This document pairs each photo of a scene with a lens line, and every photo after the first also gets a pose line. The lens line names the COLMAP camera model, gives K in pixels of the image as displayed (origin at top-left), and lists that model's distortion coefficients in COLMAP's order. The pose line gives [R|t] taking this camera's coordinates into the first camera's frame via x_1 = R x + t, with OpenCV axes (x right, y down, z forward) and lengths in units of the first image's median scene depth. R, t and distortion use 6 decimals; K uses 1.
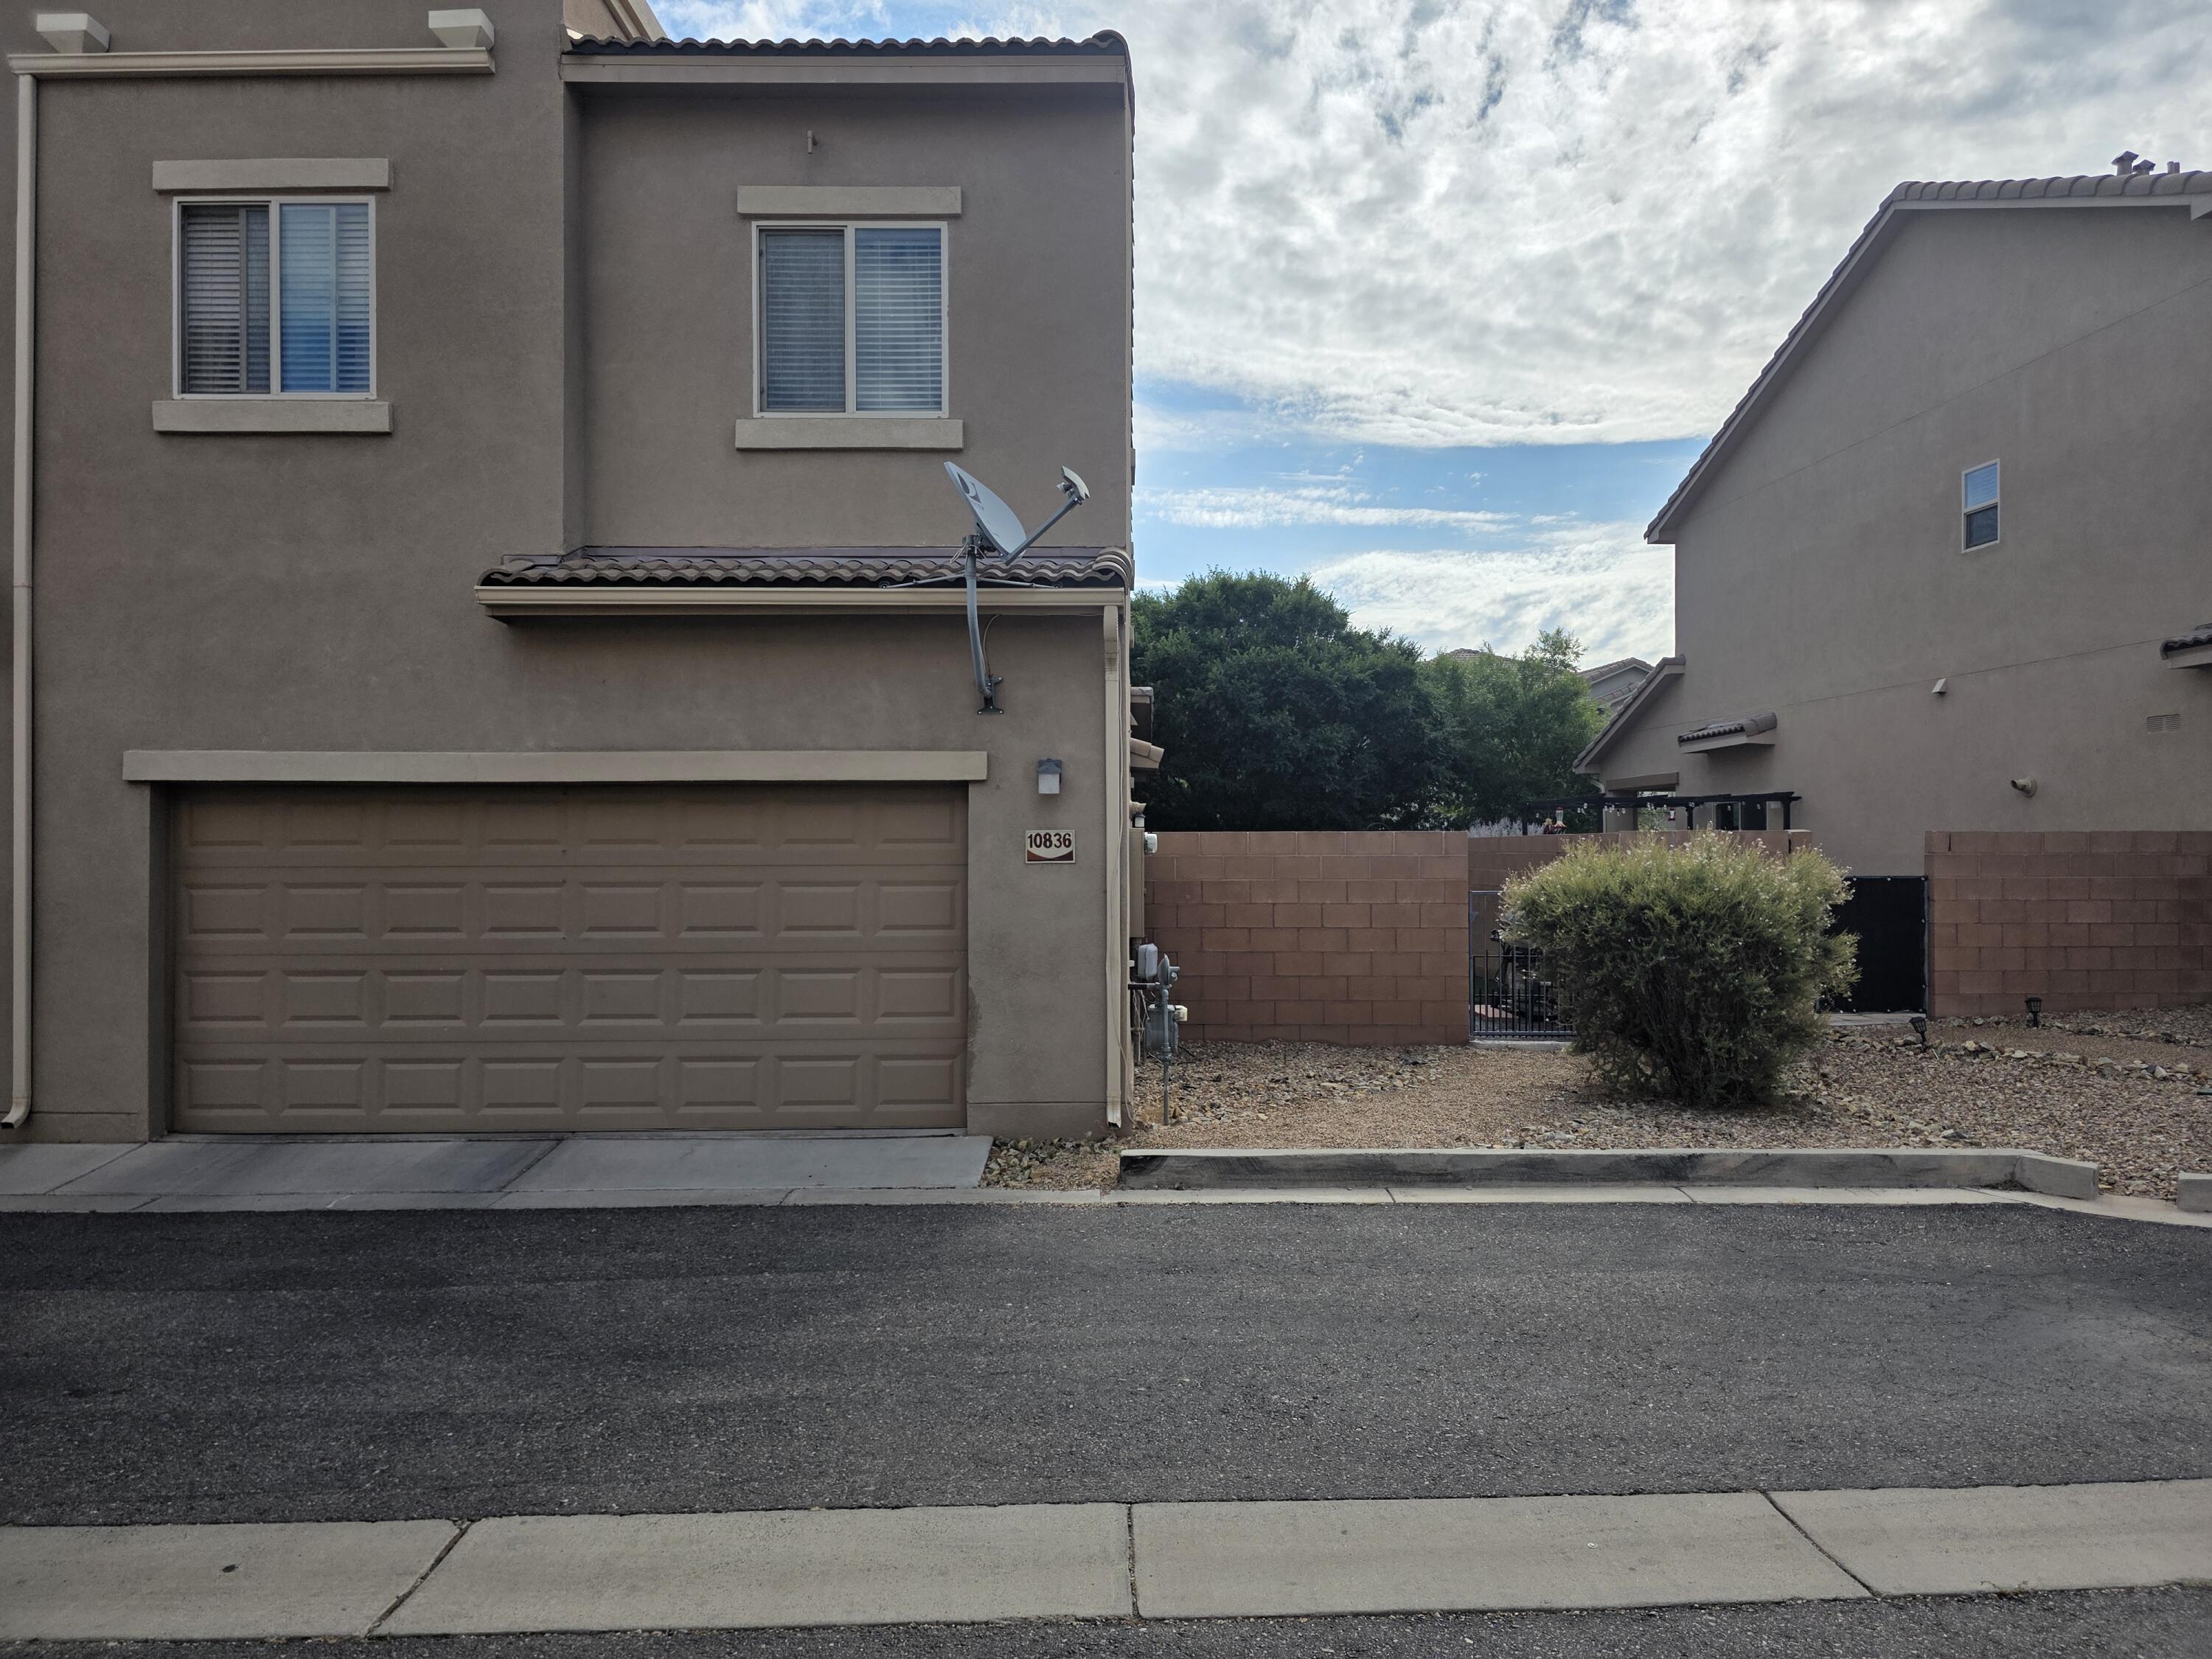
lens RADIAL K [[1514.5, 0, 1177.0], [0, 1514.5, 825.9], [0, 0, 1]] dist [0.079160, -0.074933]
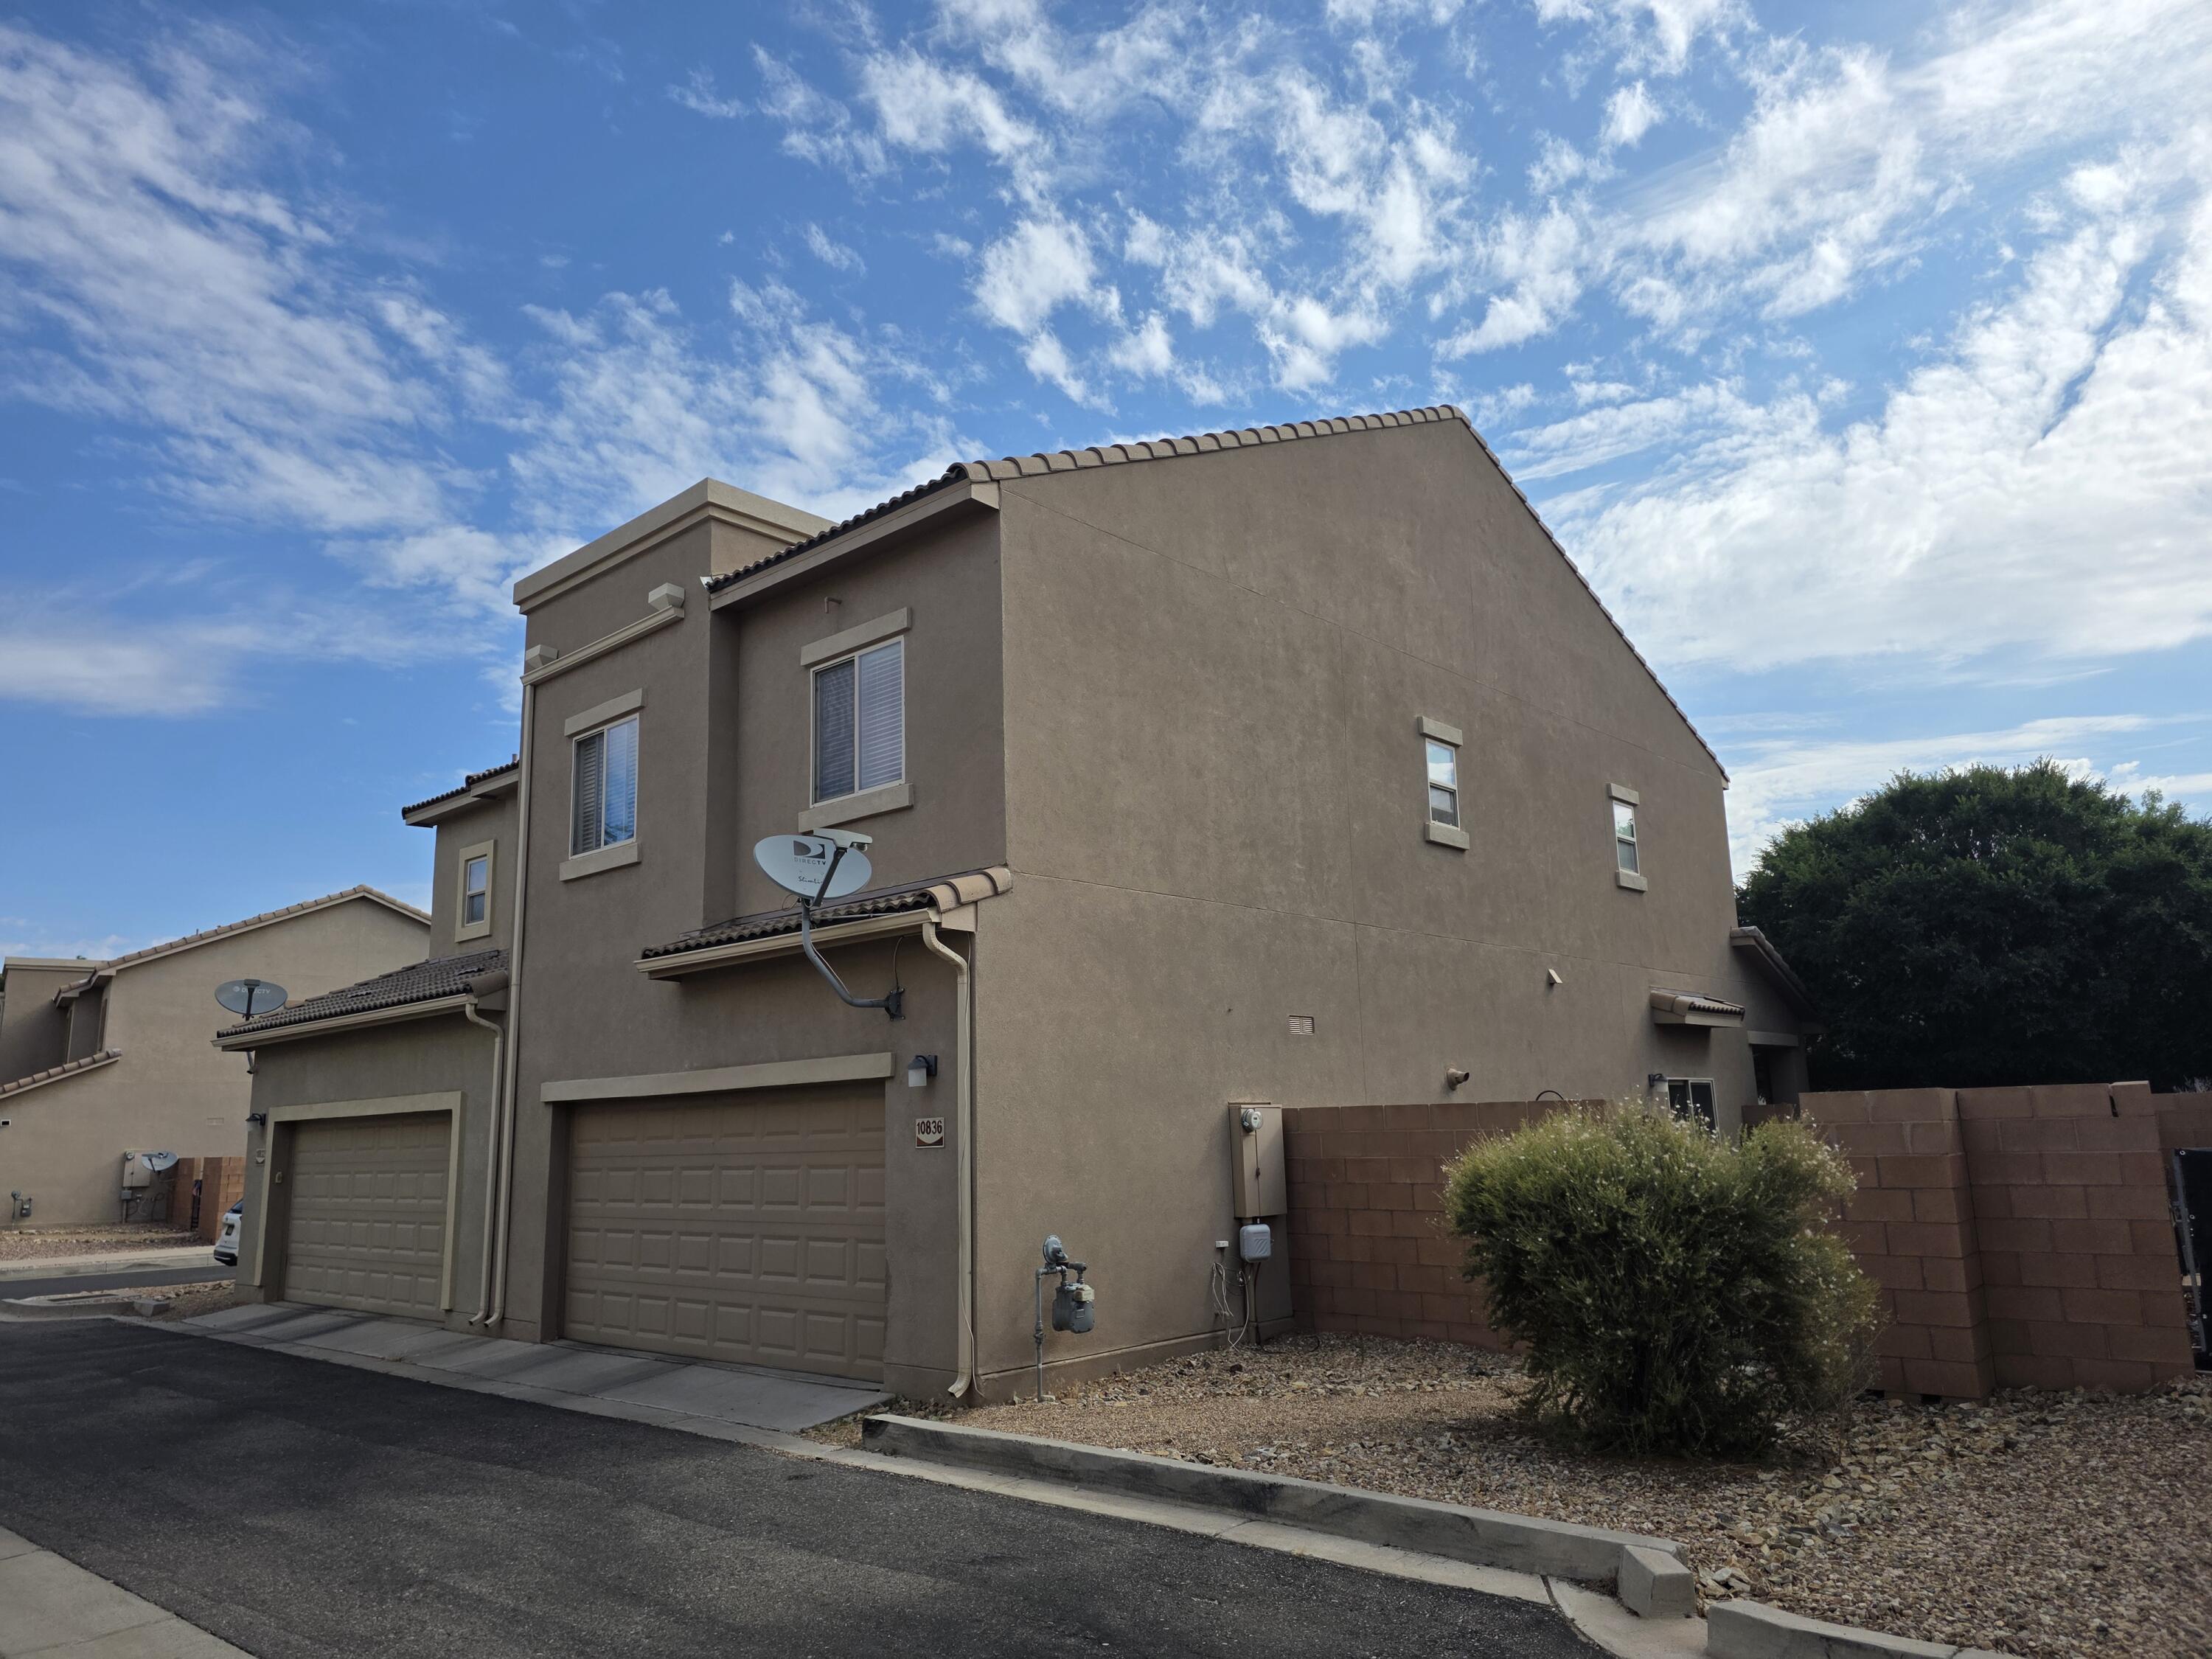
lens RADIAL K [[1514.5, 0, 1177.0], [0, 1514.5, 825.9], [0, 0, 1]] dist [0.079160, -0.074933]
pose [[0.736528, -0.148269, -0.659957, 0.845667], [0.037366, 0.983109, -0.179168, -0.001560], [0.675375, 0.107303, 0.729627, 0.251003]]
